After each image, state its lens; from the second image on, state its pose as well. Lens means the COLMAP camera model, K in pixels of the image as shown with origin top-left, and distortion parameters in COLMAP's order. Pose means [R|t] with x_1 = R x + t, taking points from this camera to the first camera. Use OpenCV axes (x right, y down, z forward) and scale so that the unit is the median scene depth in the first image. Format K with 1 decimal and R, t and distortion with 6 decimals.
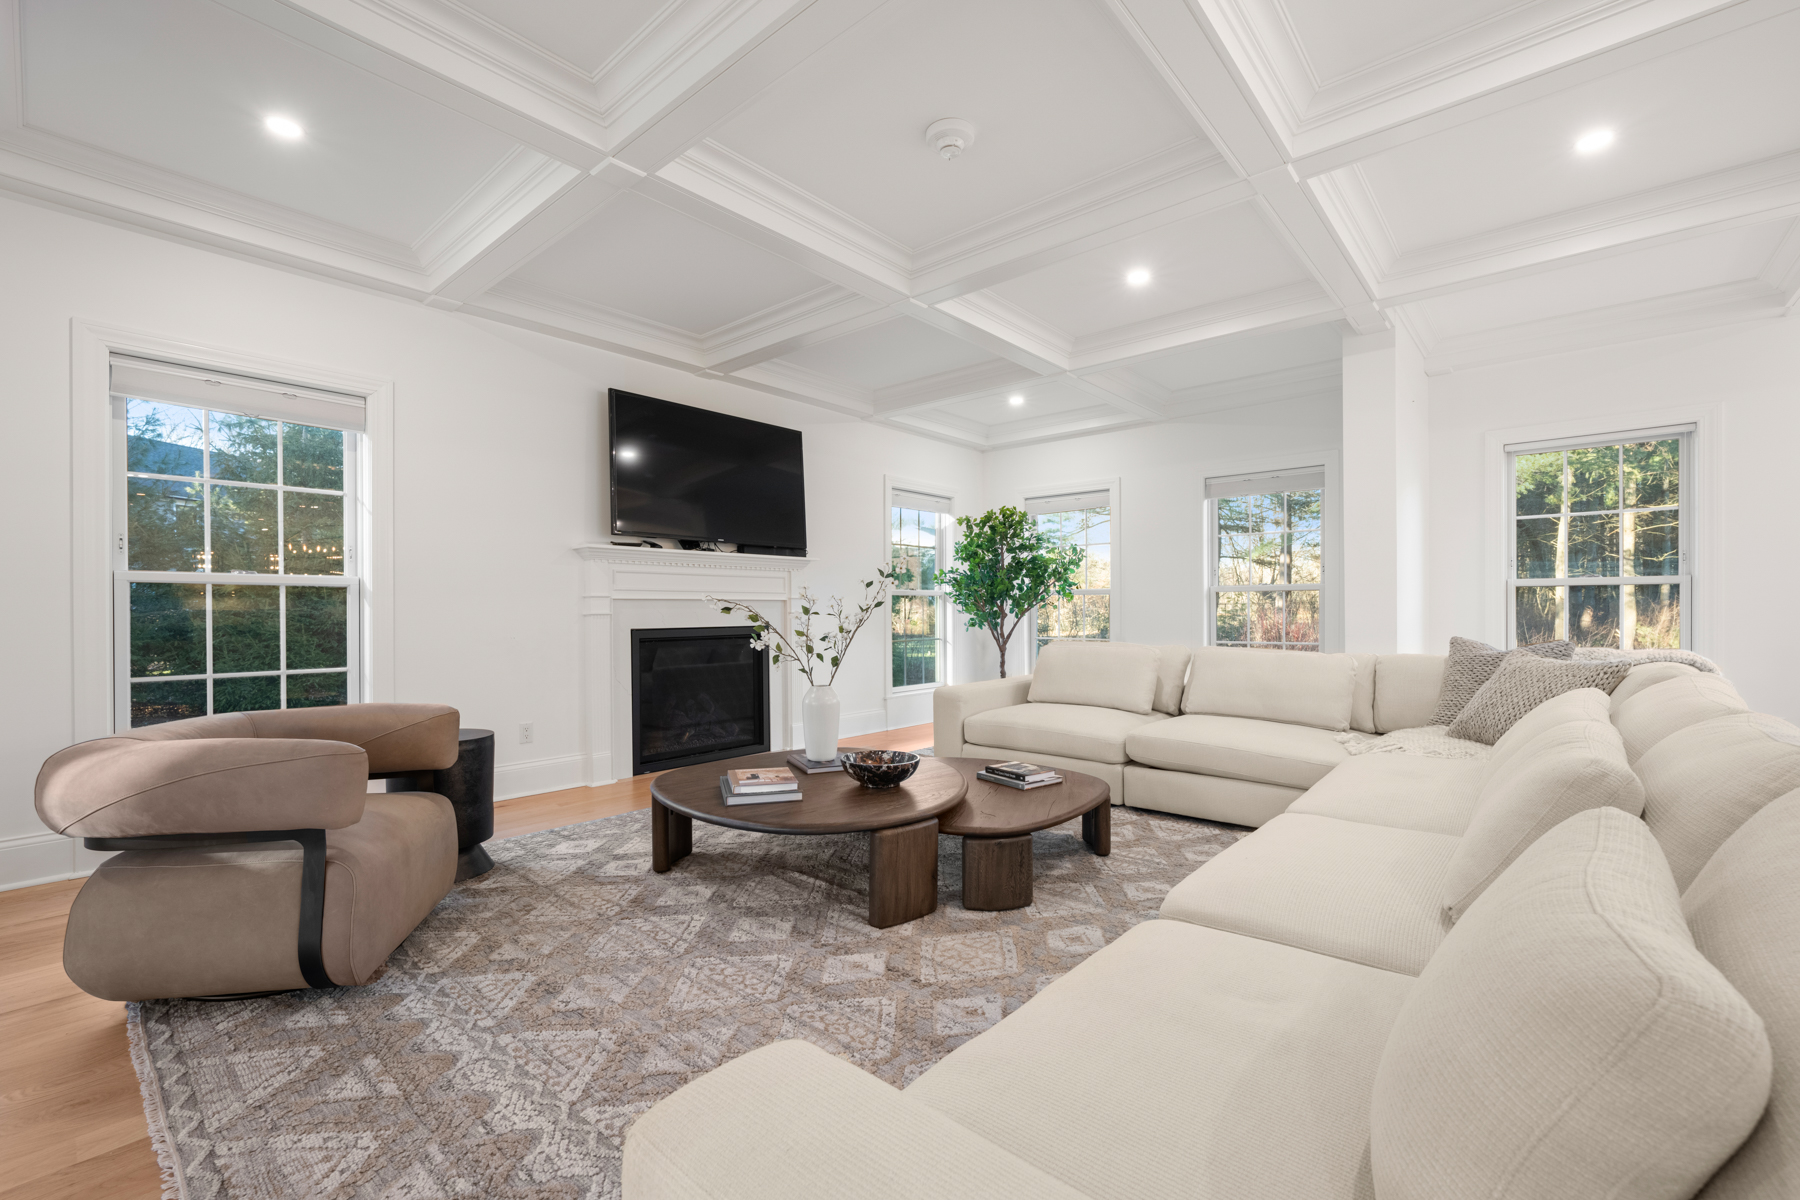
lens RADIAL K [[764.1, 0, 912.7], [0, 764.1, 615.8], [0, 0, 1]] dist [-0.001688, 0.000002]
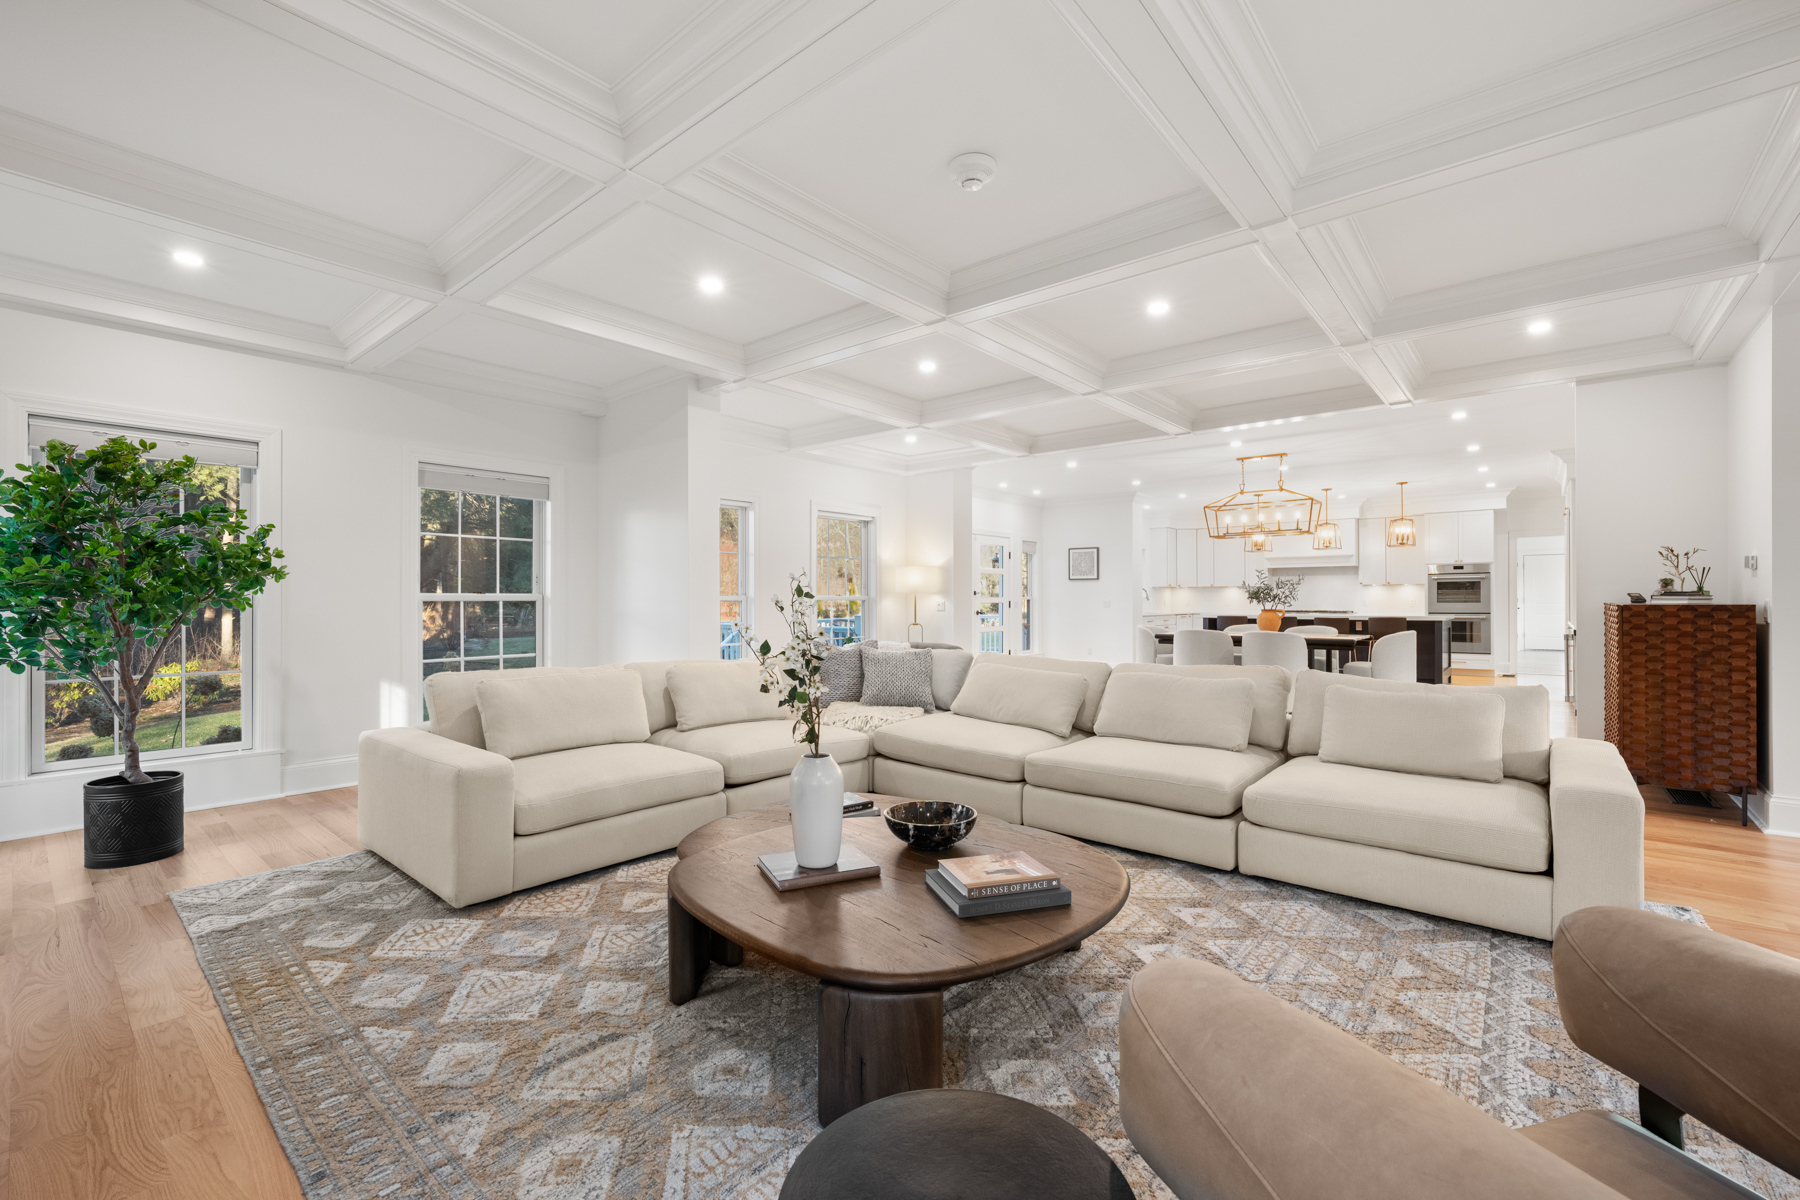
lens RADIAL K [[764.1, 0, 887.5], [0, 764.1, 601.8], [0, 0, 1]] dist [-0.001688, 0.000002]
pose [[-0.002876, 0.005828, 0.999979, -0.782735], [0.006702, 0.999961, -0.005809, -0.040380], [-0.999973, 0.006685, -0.002915, 0.911279]]
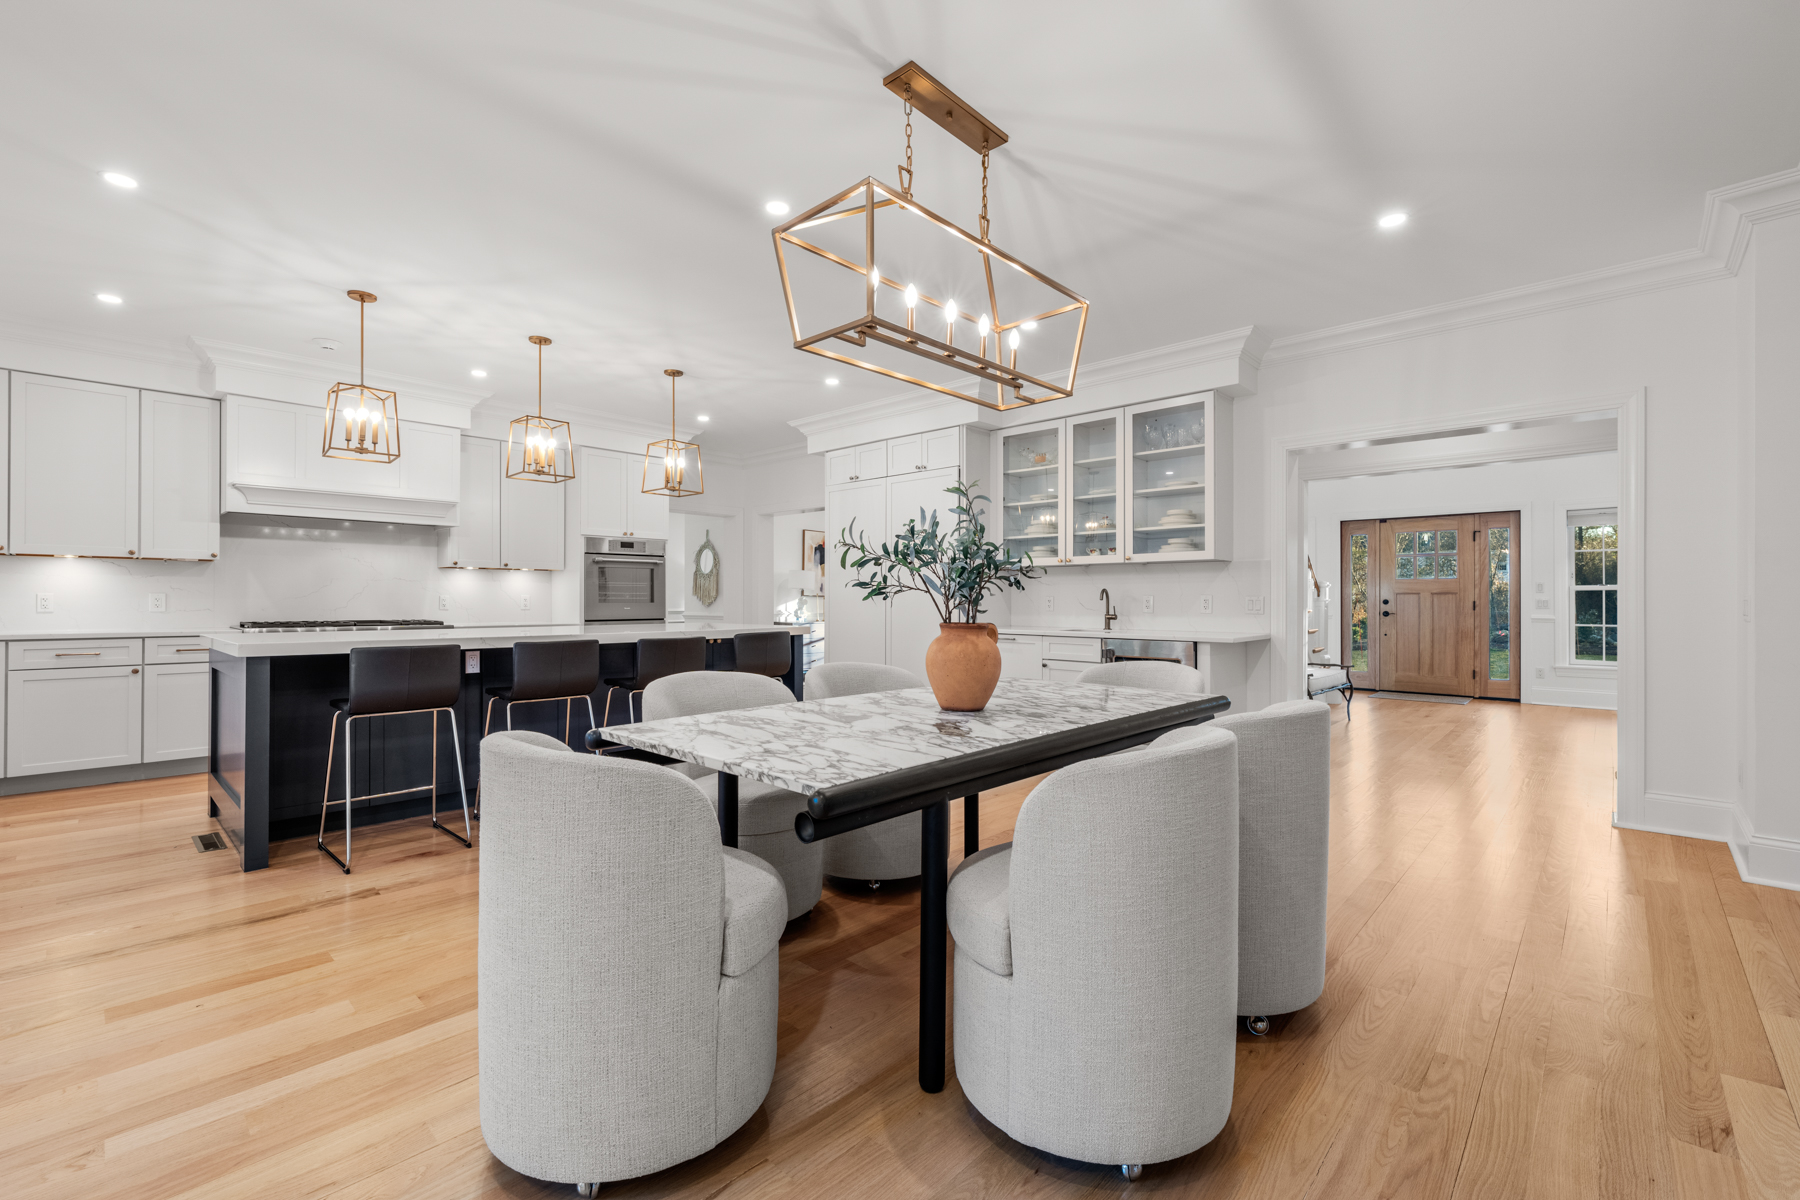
lens RADIAL K [[764.1, 0, 921.1], [0, 764.1, 594.3], [0, 0, 1]] dist [-0.001688, 0.000002]
pose [[-0.999853, 0.008235, 0.015050, 1.765996], [0.008191, 0.999962, -0.003016, -0.050033], [-0.015075, -0.002893, -0.999882, 0.404764]]
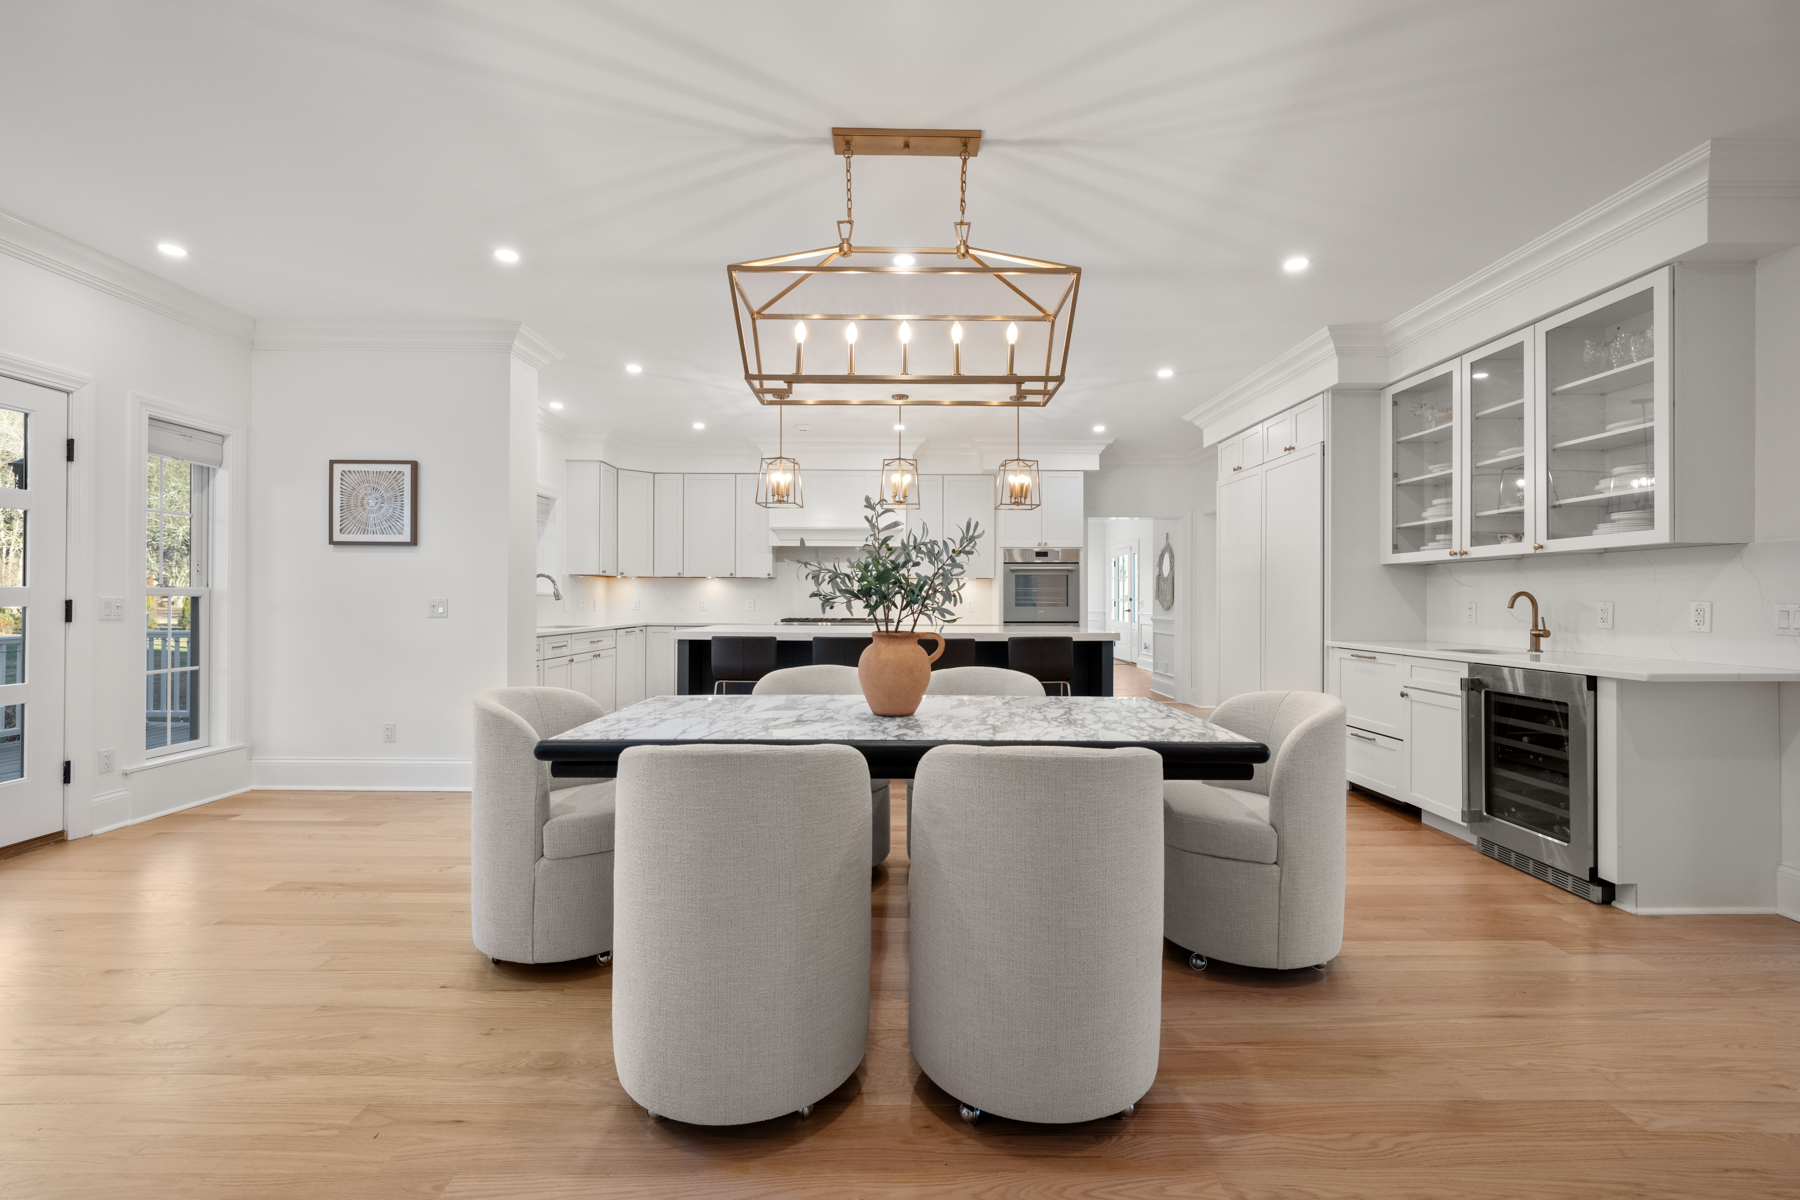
lens RADIAL K [[764.1, 0, 911.7], [0, 764.1, 592.1], [0, 0, 1]] dist [-0.001688, 0.000002]
pose [[-0.676172, 0.014373, 0.736604, 1.181745], [0.005561, 0.999881, -0.014406, -0.051992], [-0.736723, -0.005645, -0.676171, 0.184629]]
